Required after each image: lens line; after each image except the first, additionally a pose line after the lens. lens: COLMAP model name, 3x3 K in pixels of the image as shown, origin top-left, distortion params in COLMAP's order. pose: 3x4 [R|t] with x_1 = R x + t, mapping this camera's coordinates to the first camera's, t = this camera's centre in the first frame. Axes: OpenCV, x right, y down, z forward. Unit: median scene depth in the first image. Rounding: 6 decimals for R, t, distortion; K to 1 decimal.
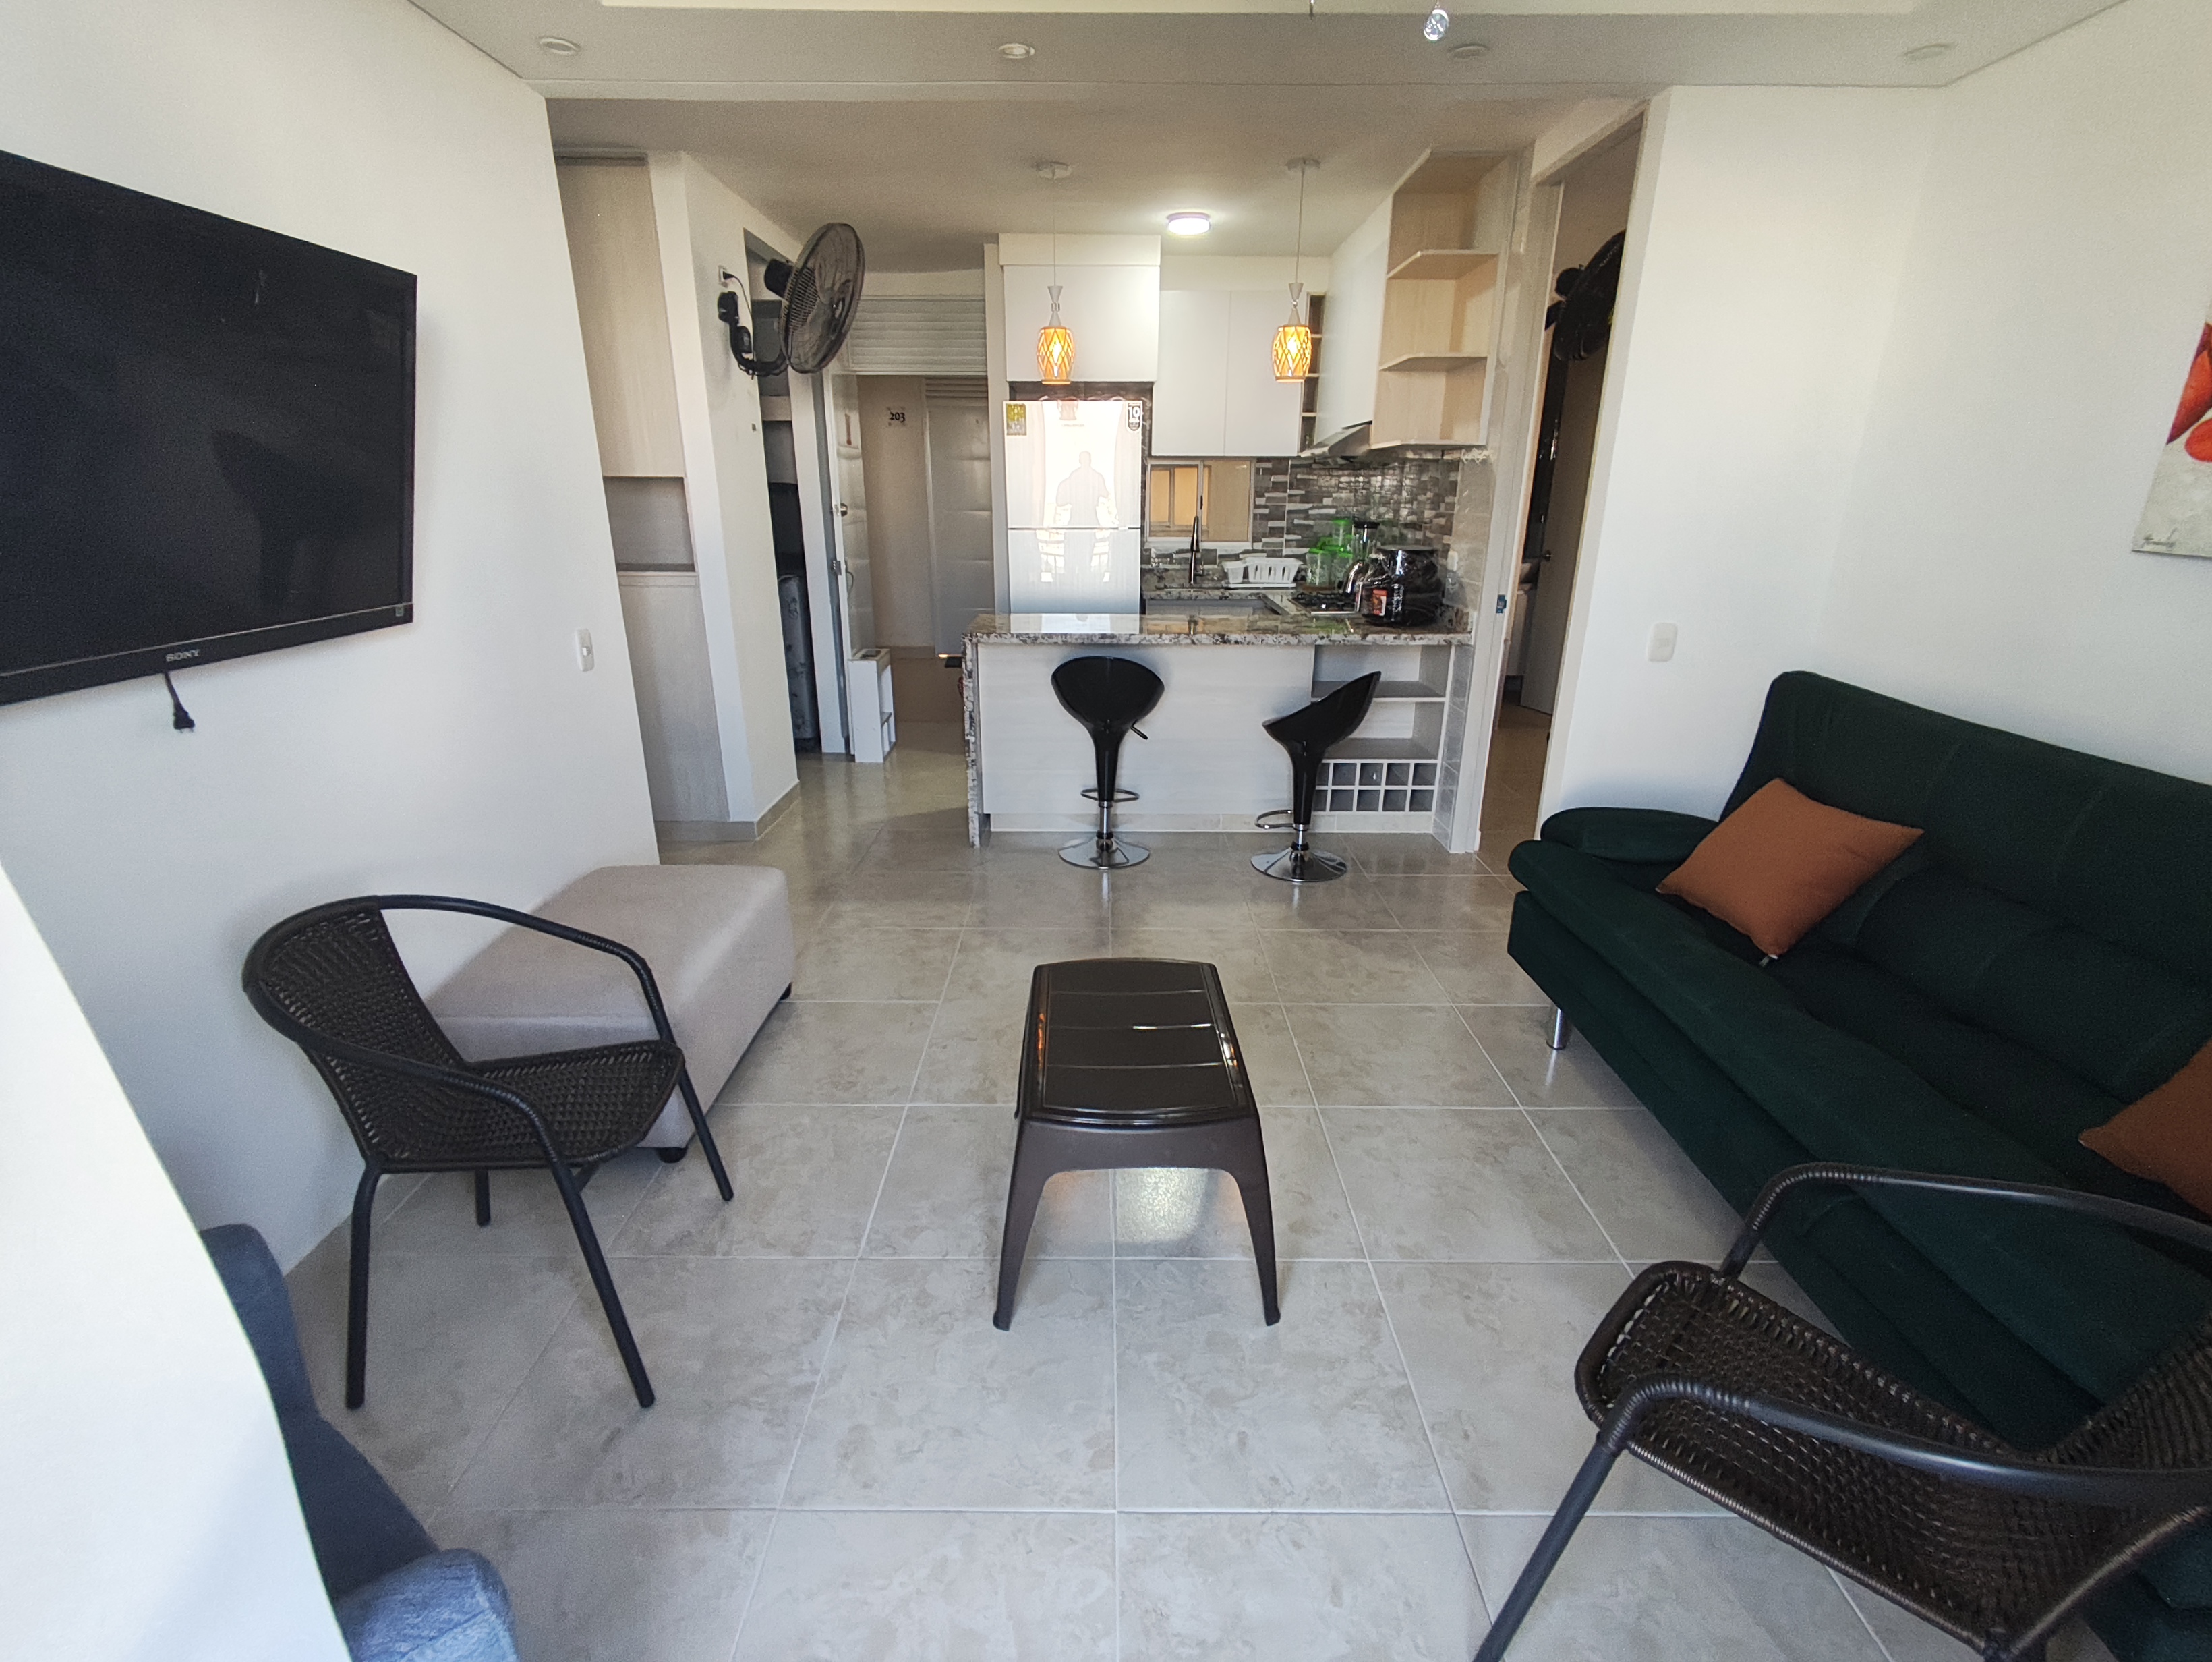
lens RADIAL K [[985.9, 0, 1115.5], [0, 985.9, 826.5], [0, 0, 1]] dist [-0.001281, -0.001222]
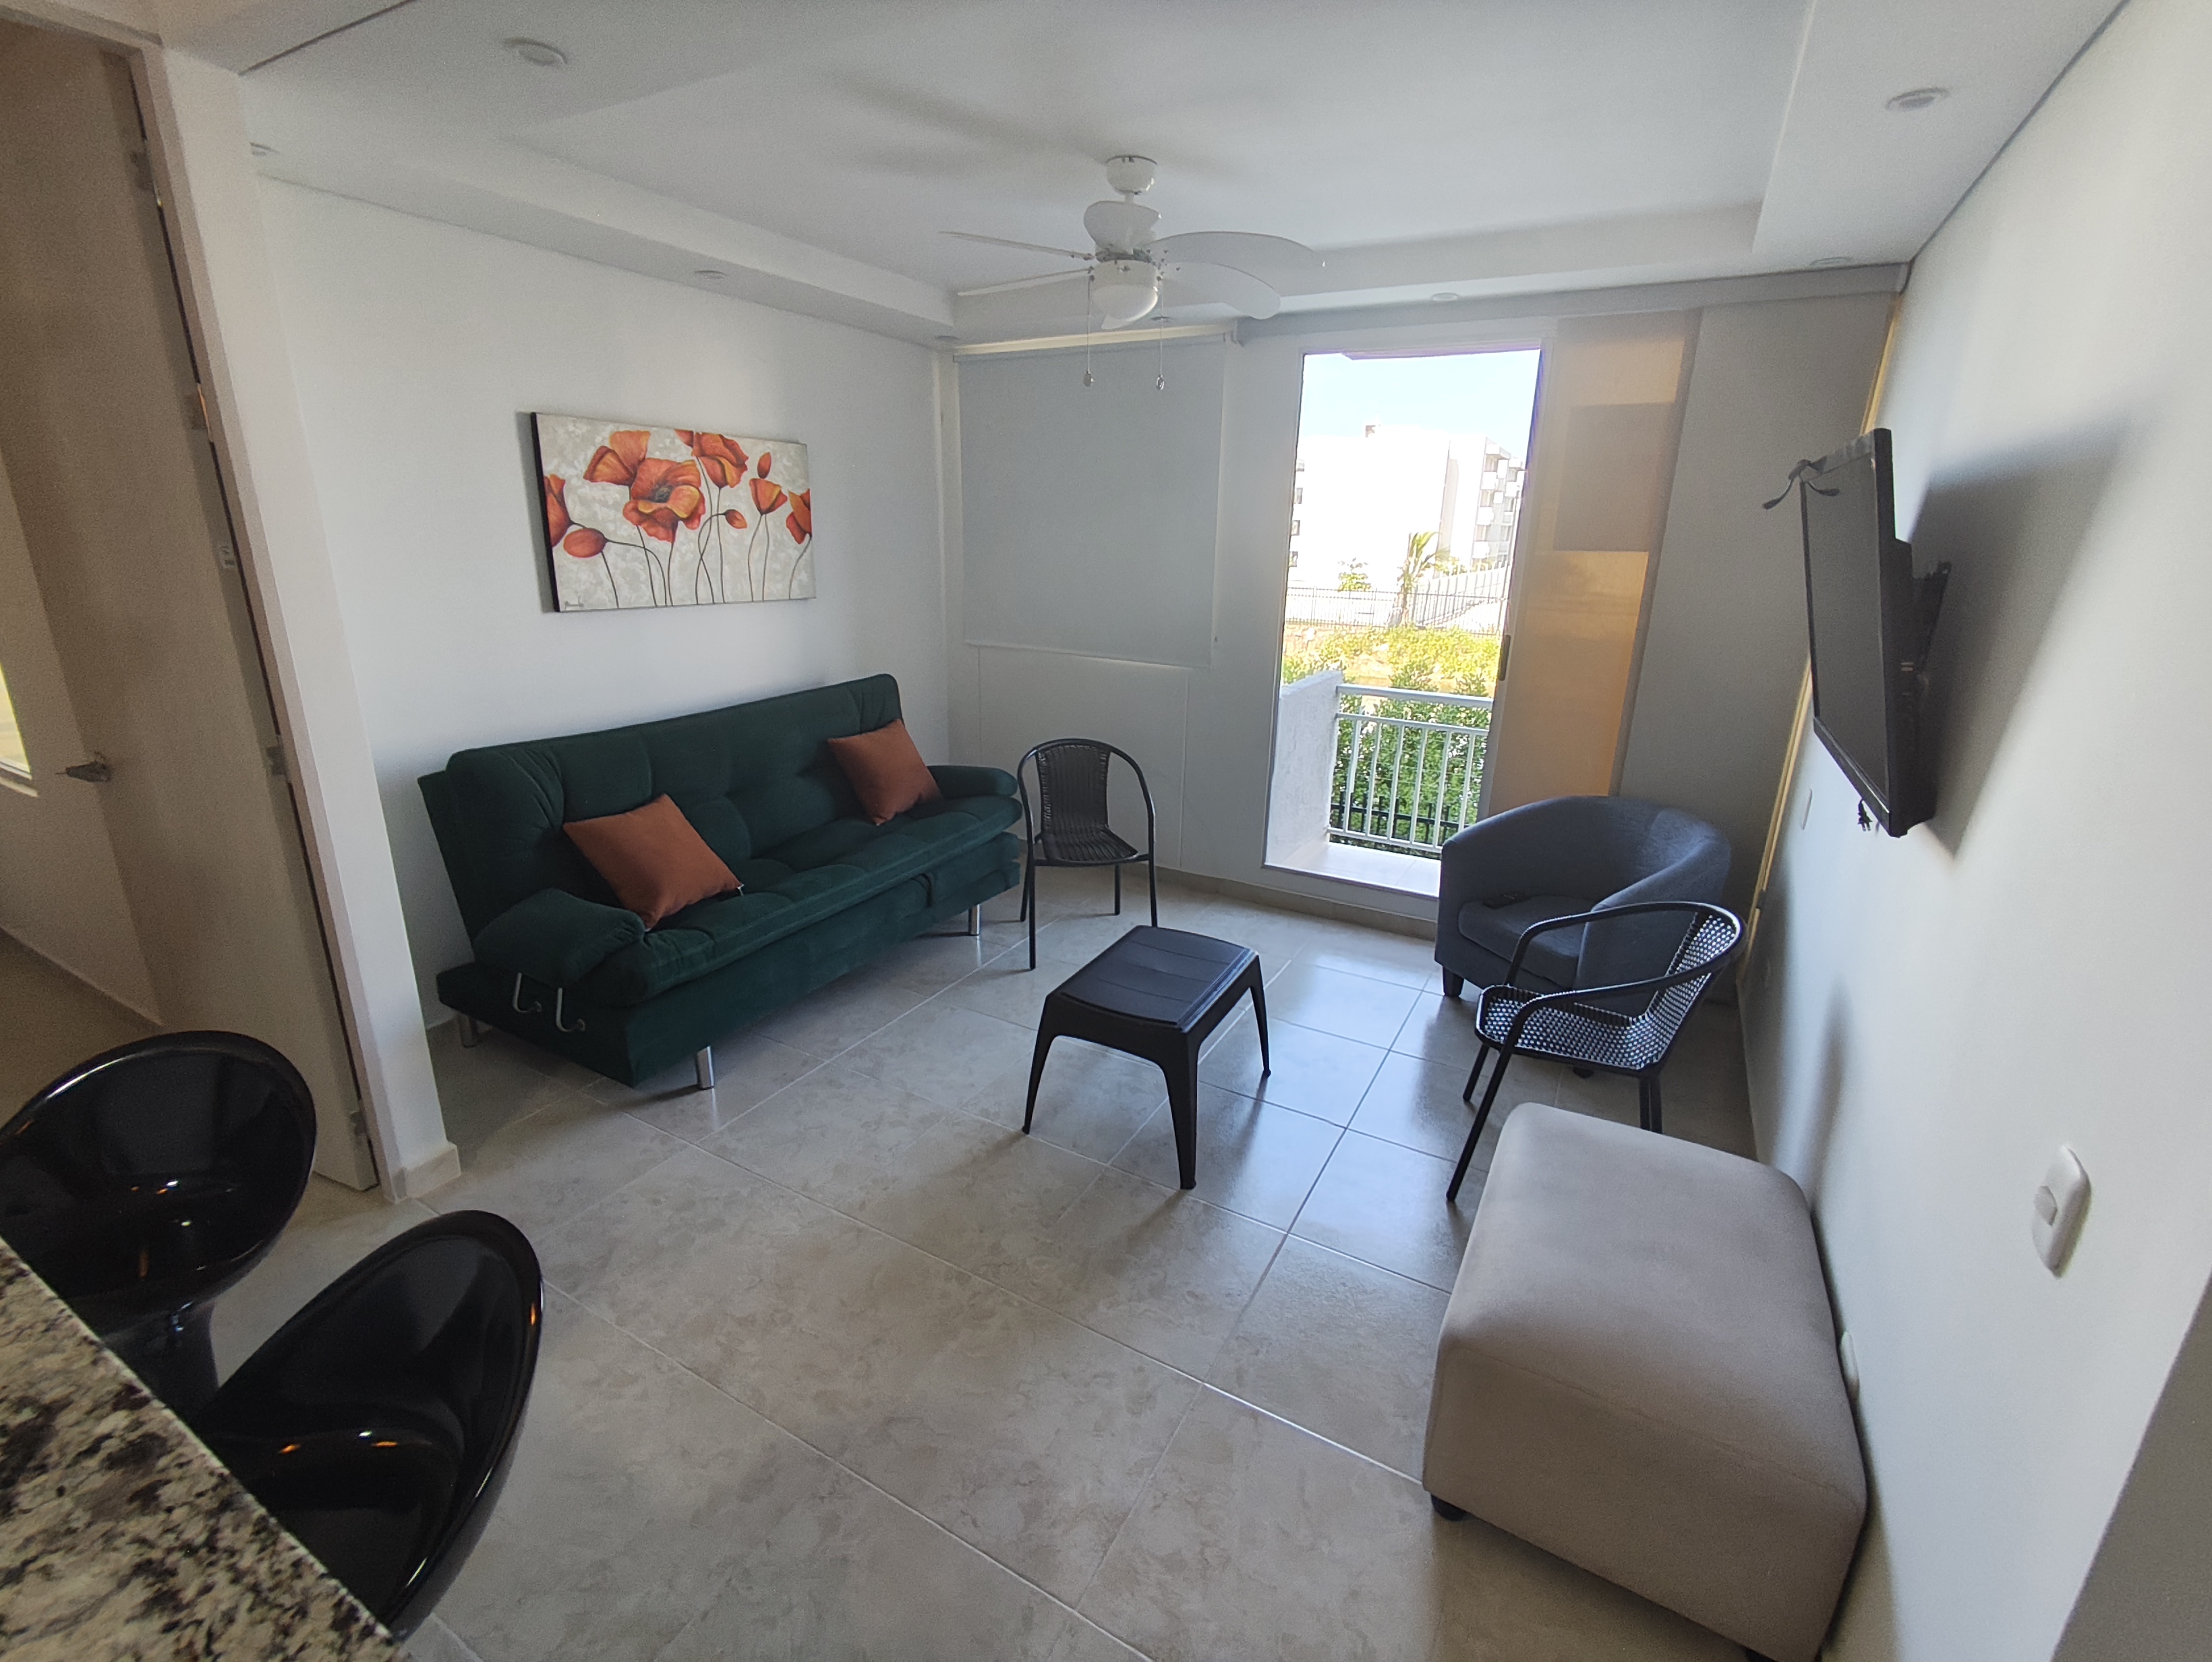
lens RADIAL K [[985.9, 0, 1117.2], [0, 985.9, 837.7], [0, 0, 1]] dist [-0.001281, -0.001222]
pose [[-0.873918, -0.157955, 0.459693, -0.435015], [0.146913, 0.815662, 0.559564, -0.584199], [-0.463340, 0.556548, -0.689616, 1.494894]]
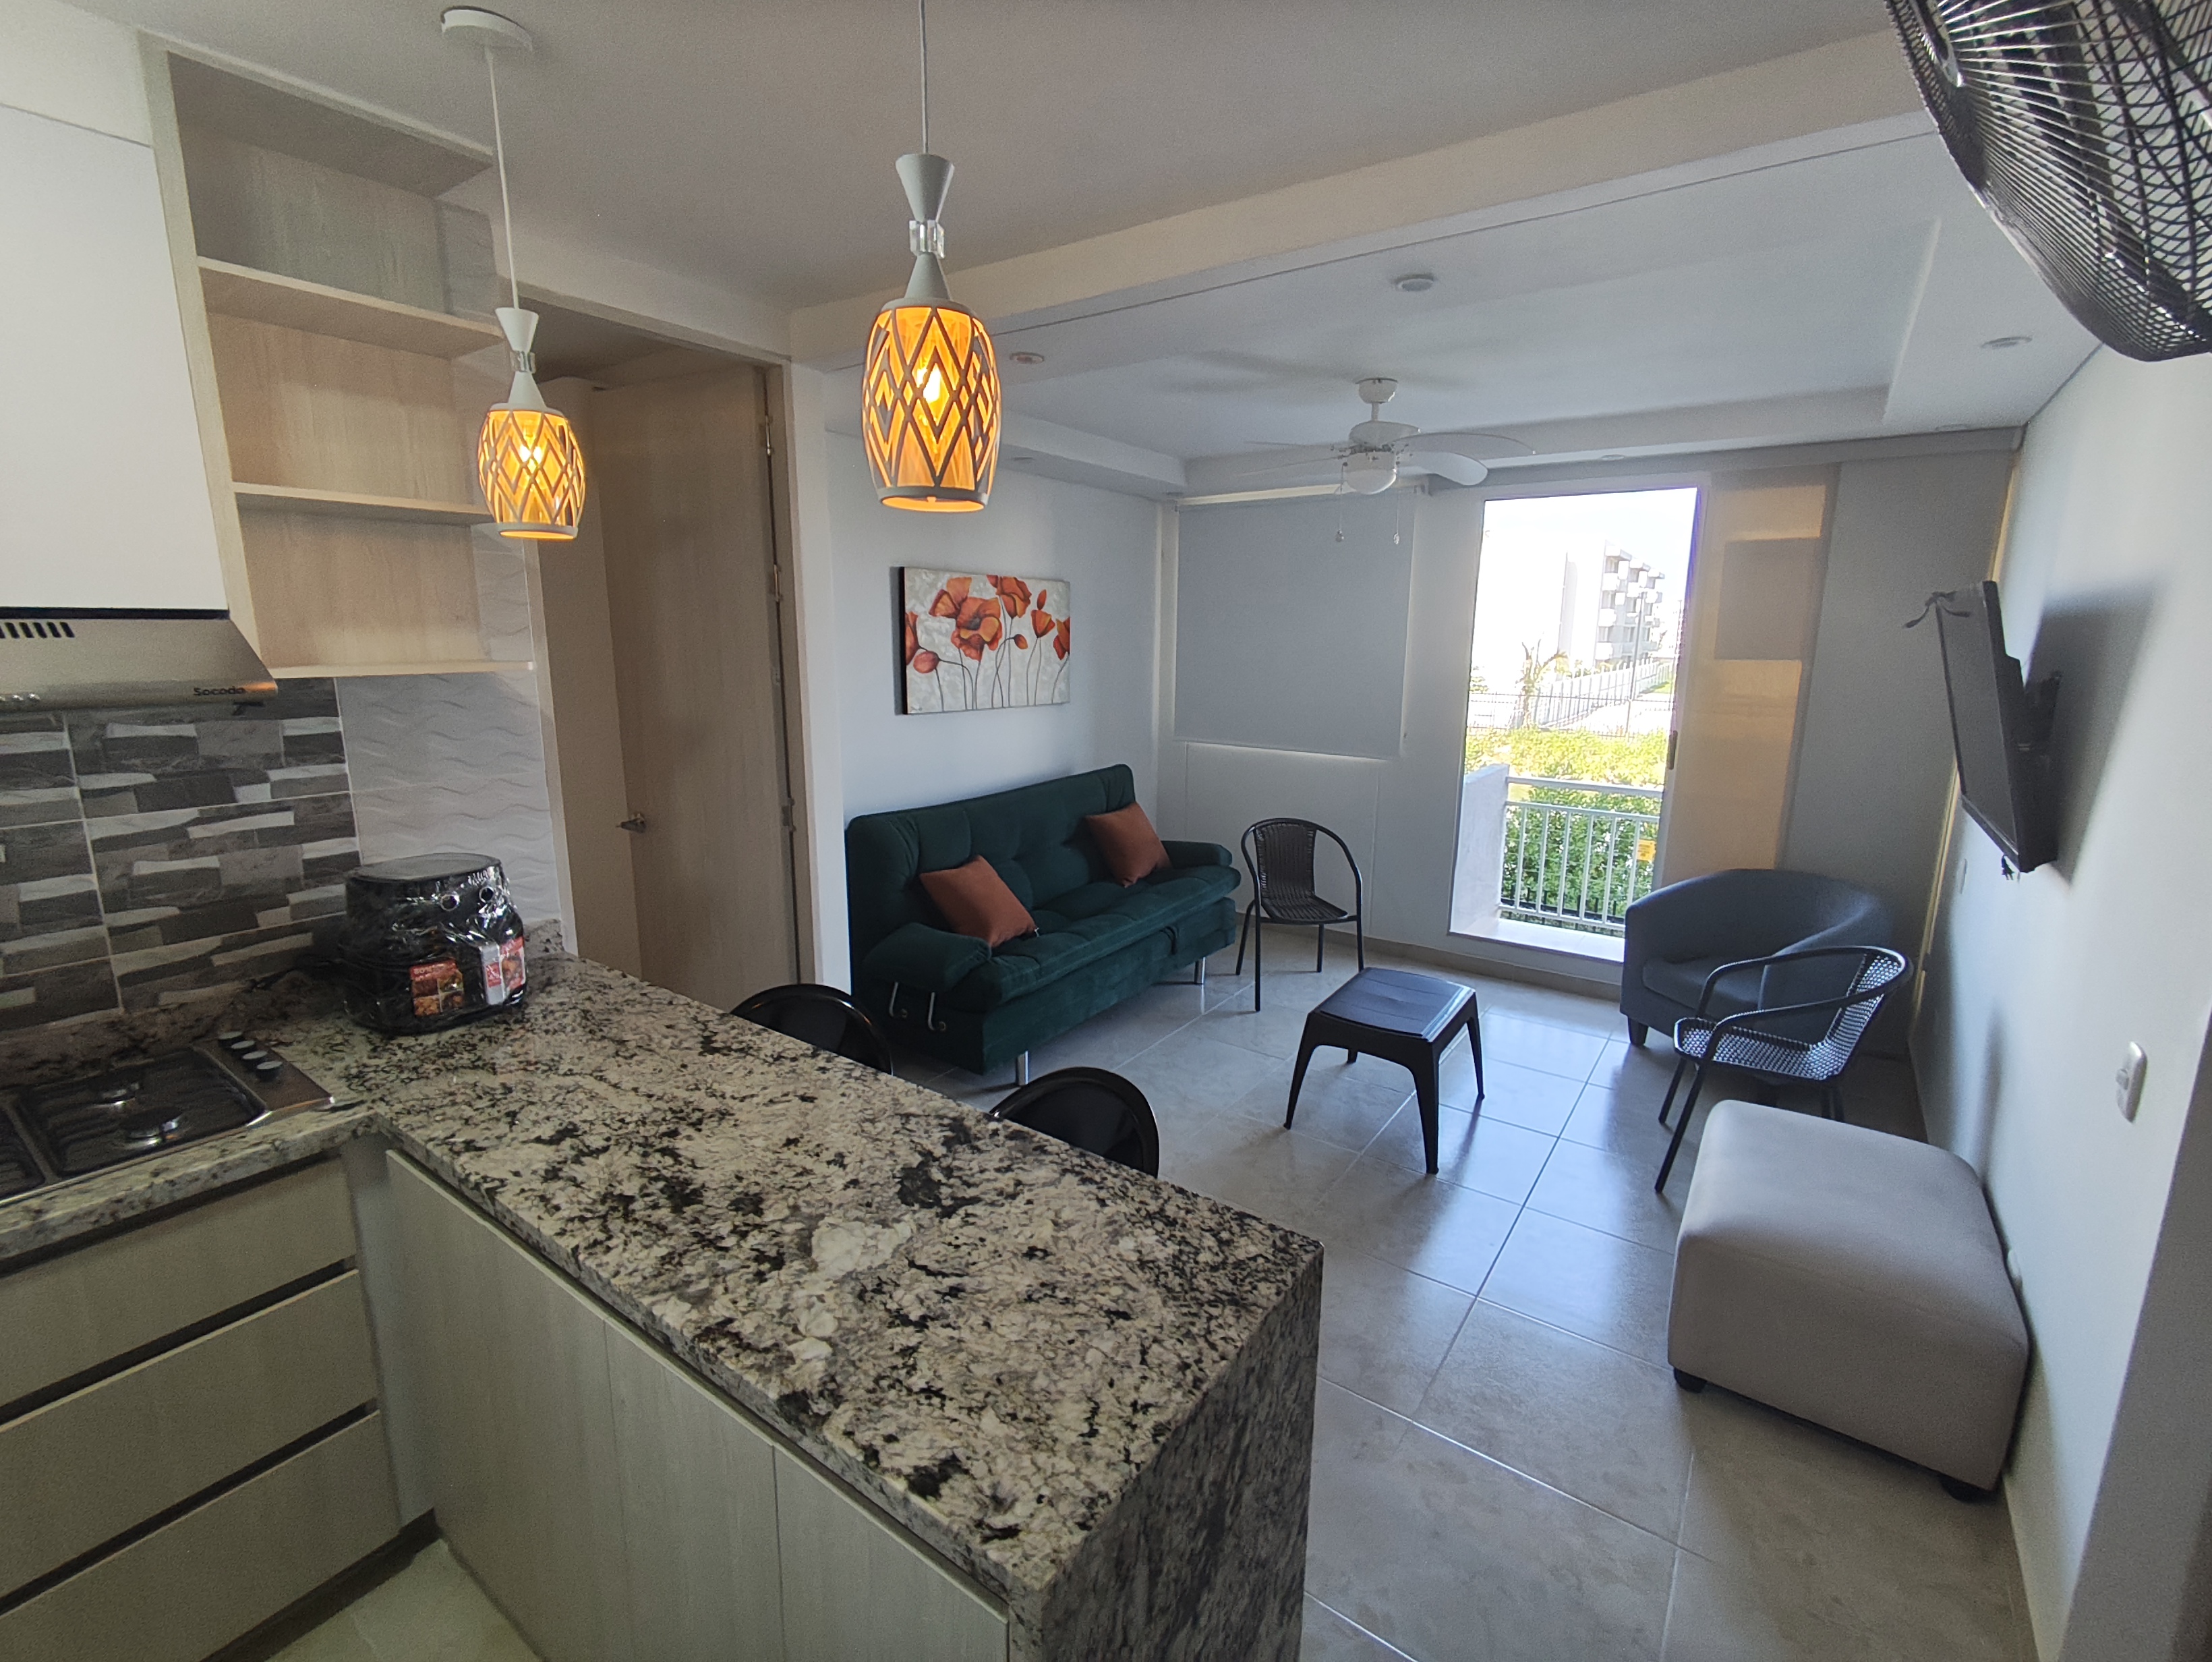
lens RADIAL K [[985.9, 0, 1112.0], [0, 985.9, 830.6], [0, 0, 1]] dist [-0.001281, -0.001222]
pose [[-0.812799, -0.115278, 0.571025, -0.421583], [0.191198, 0.873134, 0.448420, -0.722735], [-0.550274, 0.473654, -0.687641, 1.833690]]
